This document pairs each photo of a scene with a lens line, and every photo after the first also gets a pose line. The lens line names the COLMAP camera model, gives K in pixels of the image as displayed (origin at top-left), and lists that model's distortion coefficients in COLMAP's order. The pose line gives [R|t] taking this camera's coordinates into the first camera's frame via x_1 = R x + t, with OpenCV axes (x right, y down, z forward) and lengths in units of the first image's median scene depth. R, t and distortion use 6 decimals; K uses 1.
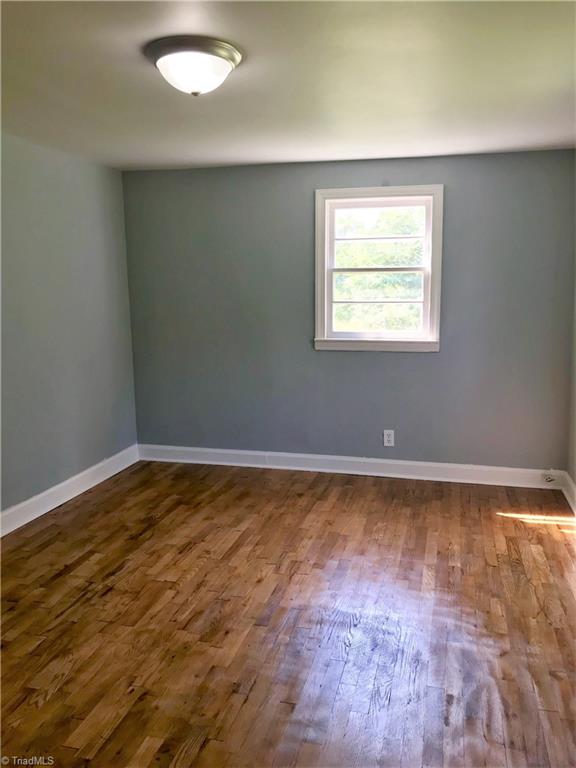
lens RADIAL K [[632.2, 0, 289.9], [0, 632.2, 379.6], [0, 0, 1]] dist [0.114286, -0.255638]
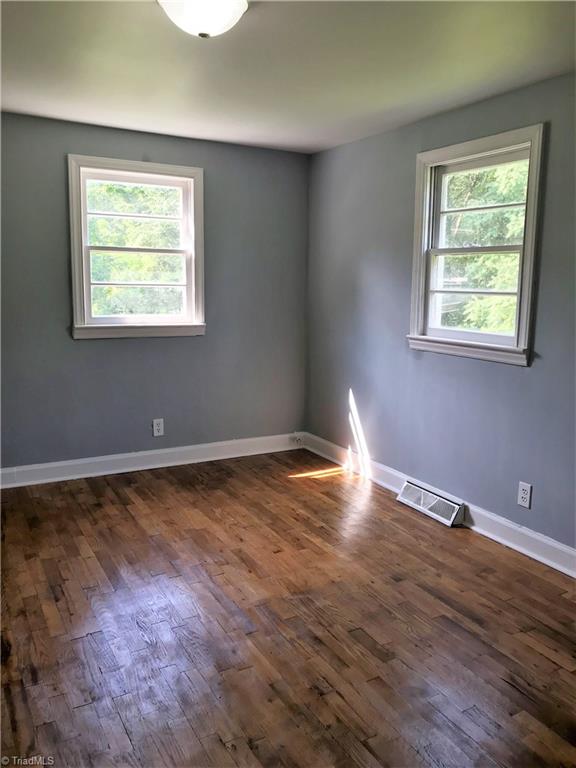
lens RADIAL K [[632.2, 0, 289.9], [0, 632.2, 379.6], [0, 0, 1]] dist [0.114286, -0.255638]
pose [[0.728380, -0.095001, 0.678556, -0.367980], [0.080256, 0.995353, 0.053205, -0.015936], [-0.680457, 0.015705, 0.732620, 0.169391]]
